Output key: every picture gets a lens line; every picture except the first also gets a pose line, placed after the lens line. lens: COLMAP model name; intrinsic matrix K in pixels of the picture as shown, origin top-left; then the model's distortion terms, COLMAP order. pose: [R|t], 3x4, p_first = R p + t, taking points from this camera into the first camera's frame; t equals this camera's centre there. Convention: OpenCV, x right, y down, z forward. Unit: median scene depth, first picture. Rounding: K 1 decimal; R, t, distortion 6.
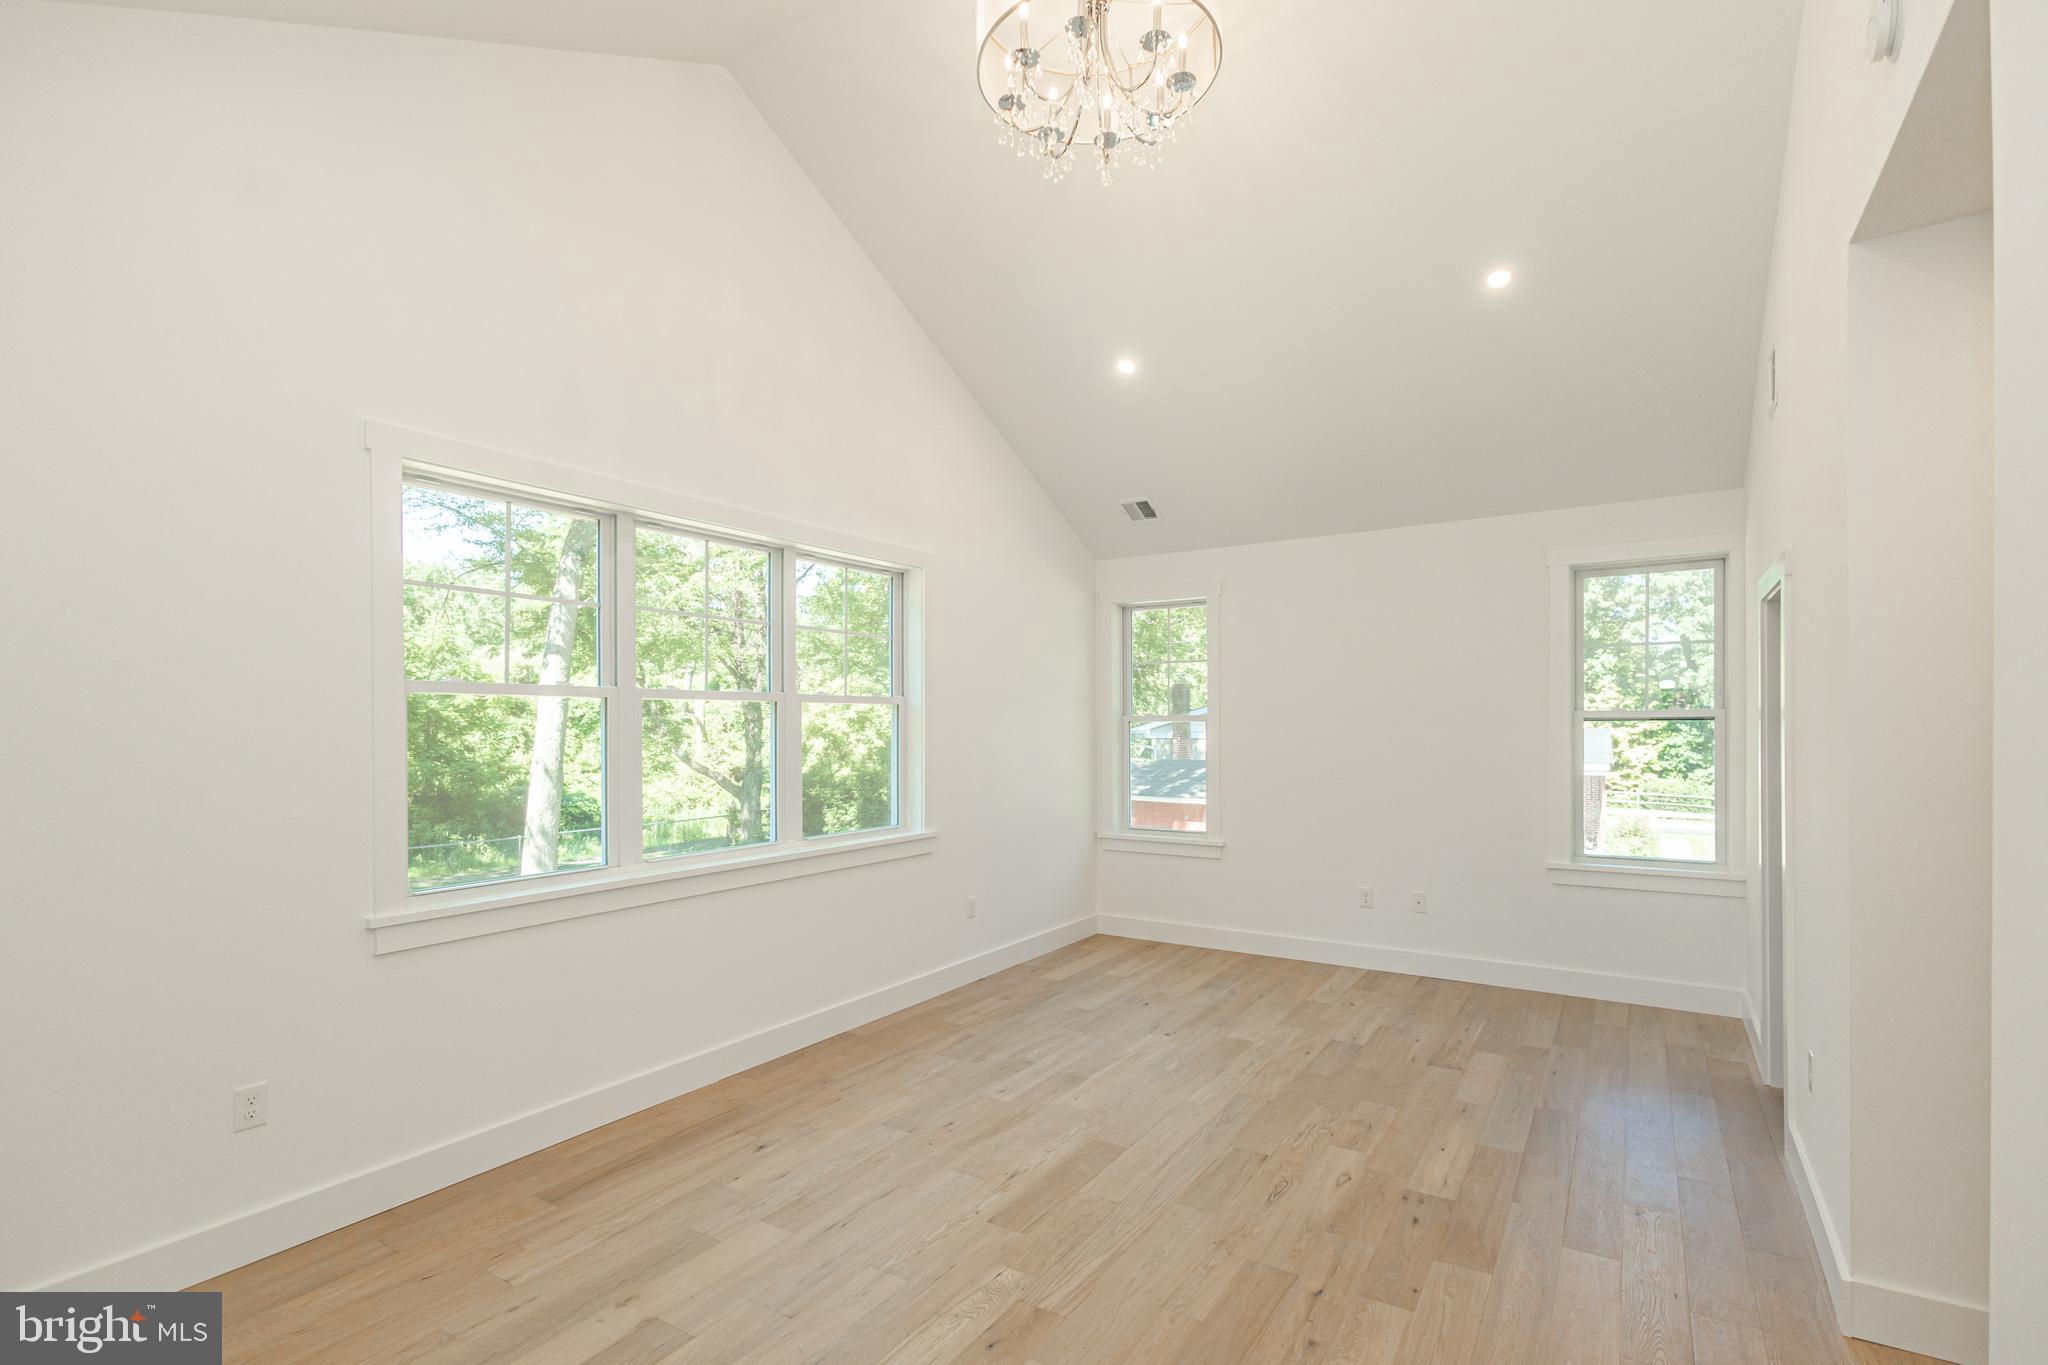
lens RADIAL K [[976.0, 0, 979.3], [0, 976.0, 729.3], [0, 0, 1]] dist [0.009430, -0.001167]
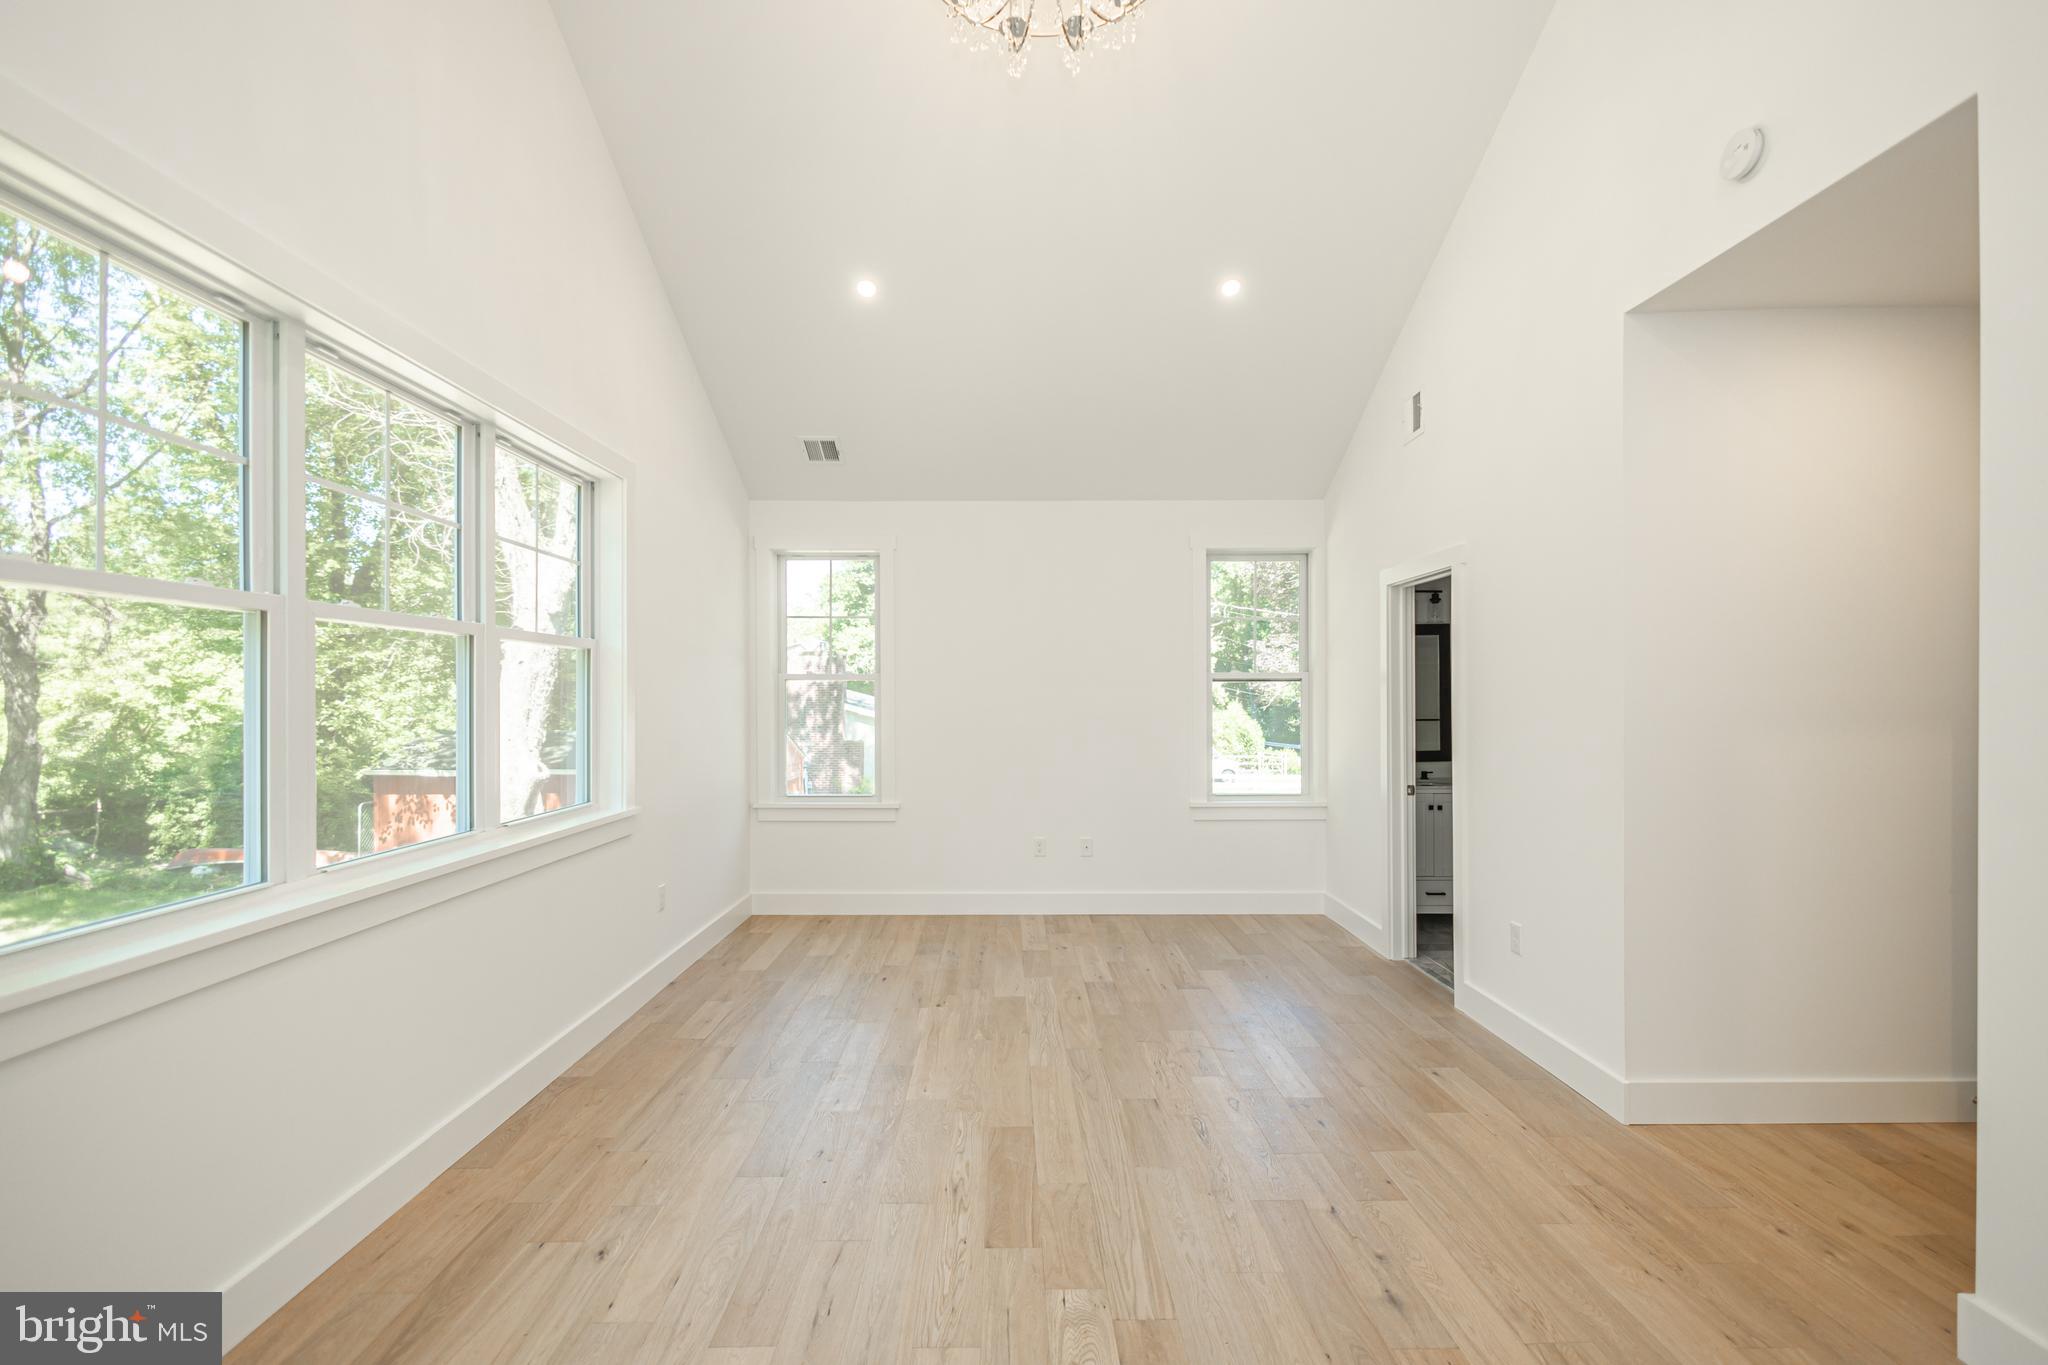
lens RADIAL K [[976.0, 0, 1019.1], [0, 976.0, 701.6], [0, 0, 1]] dist [0.009430, -0.001167]
pose [[0.825034, 0.001591, 0.565081, -0.268259], [-0.001102, 0.999999, -0.001208, 0.019561], [-0.565082, 0.000374, 0.825035, 0.172239]]
